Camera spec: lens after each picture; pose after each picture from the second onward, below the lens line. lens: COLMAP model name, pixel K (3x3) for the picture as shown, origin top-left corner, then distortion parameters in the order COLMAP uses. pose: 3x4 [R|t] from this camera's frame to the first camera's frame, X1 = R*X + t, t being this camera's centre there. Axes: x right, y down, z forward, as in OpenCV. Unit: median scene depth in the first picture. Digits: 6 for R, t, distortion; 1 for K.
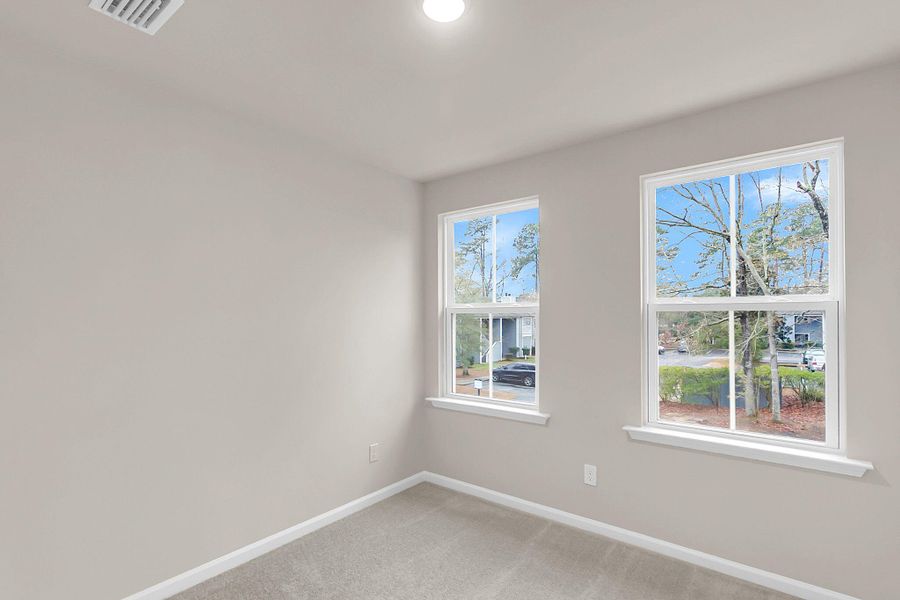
lens RADIAL K [[440.3, 0, 457.0], [0, 440.3, 304.7], [0, 0, 1]] dist [0.020663, -0.000010]
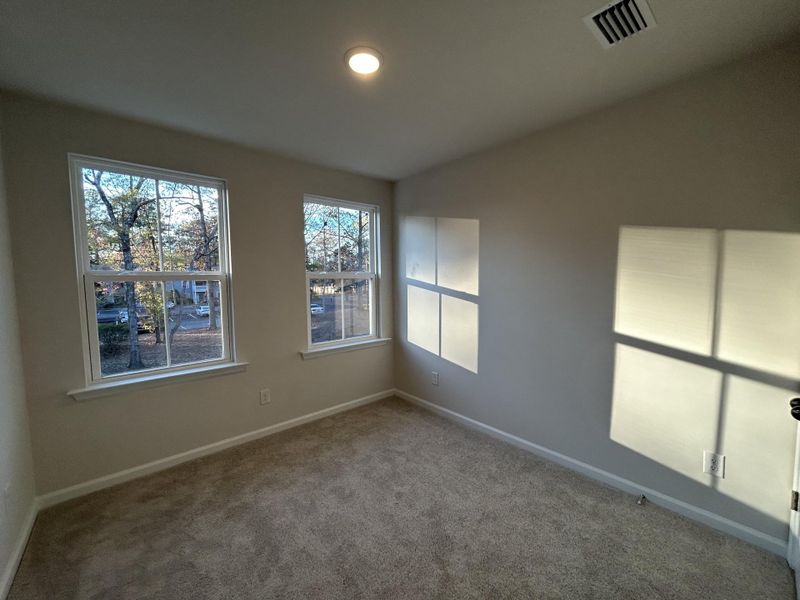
lens RADIAL K [[308.3, 0, 404.5], [0, 308.3, 302.3], [0, 0, 1]] dist [-0.000657, -0.000118]
pose [[0.202842, -0.078699, 0.976044, -0.306786], [-0.011164, 0.996514, 0.082669, 0.006179], [-0.979148, -0.027665, 0.201257, 0.235651]]
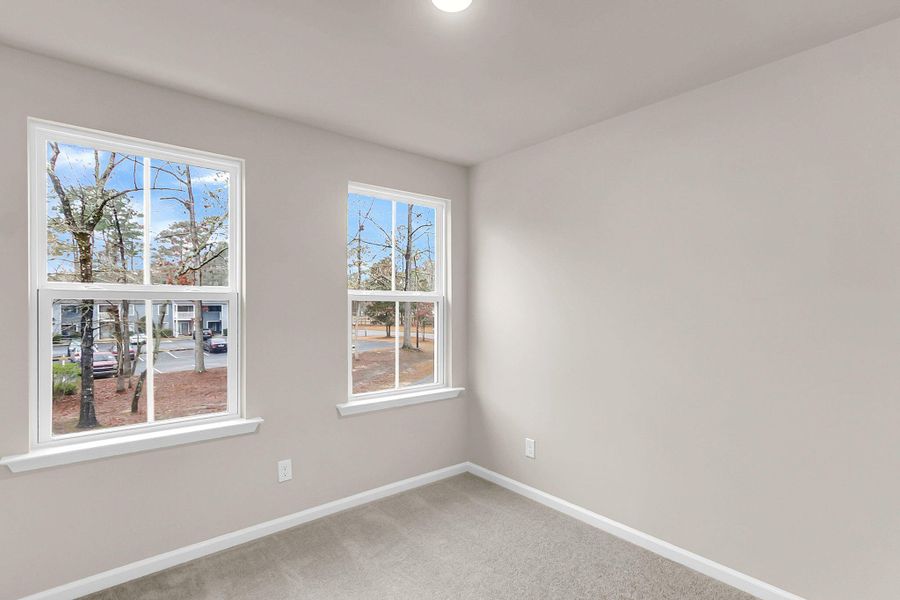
lens RADIAL K [[440.3, 0, 457.0], [0, 440.3, 304.7], [0, 0, 1]] dist [0.020663, -0.000010]
pose [[0.230255, 0.001931, 0.973128, -0.315805], [-0.025076, 0.999678, 0.003950, 0.006584], [-0.972807, -0.025311, 0.230229, 0.243459]]
